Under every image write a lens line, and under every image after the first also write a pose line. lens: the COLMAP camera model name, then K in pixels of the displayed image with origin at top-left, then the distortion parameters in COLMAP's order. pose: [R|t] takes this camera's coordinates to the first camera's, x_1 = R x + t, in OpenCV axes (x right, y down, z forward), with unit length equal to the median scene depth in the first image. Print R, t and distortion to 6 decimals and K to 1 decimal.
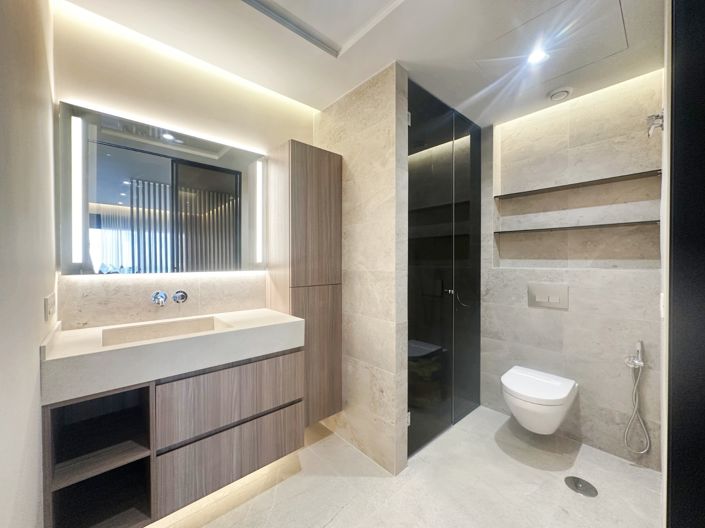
lens RADIAL K [[283.1, 0, 353.3], [0, 283.1, 266.5], [0, 0, 1]] dist [0.001450, -0.000374]
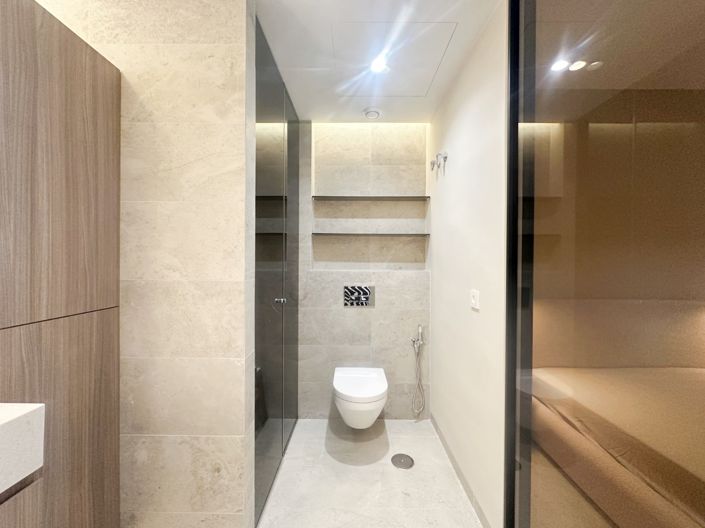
lens RADIAL K [[283.1, 0, 350.9], [0, 283.1, 265.4], [0, 0, 1]] dist [0.001450, -0.000374]
pose [[0.677173, -0.006302, 0.735797, -0.142428], [0.008108, 0.999967, 0.001102, -0.015097], [-0.735780, 0.005220, 0.677201, 0.306673]]
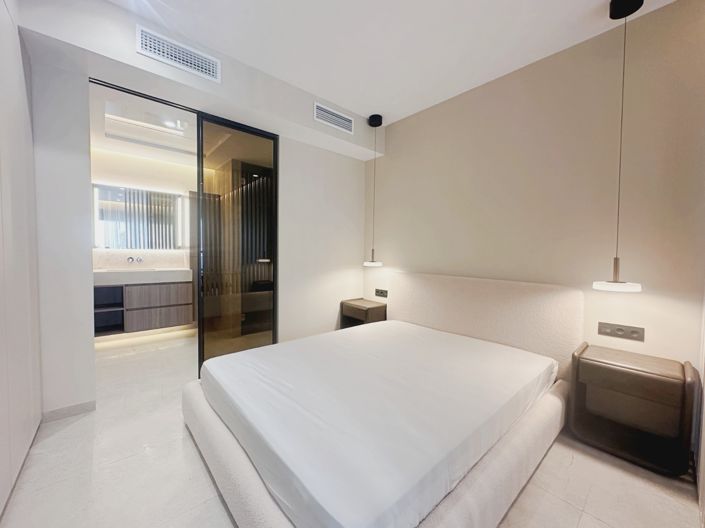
lens RADIAL K [[283.1, 0, 355.4], [0, 283.1, 263.0], [0, 0, 1]] dist [0.001450, -0.000374]
pose [[0.999829, 0.017523, 0.005887, 0.964506], [-0.017694, 0.999382, 0.030360, 0.026721], [-0.005352, -0.030459, 0.999522, -1.124568]]
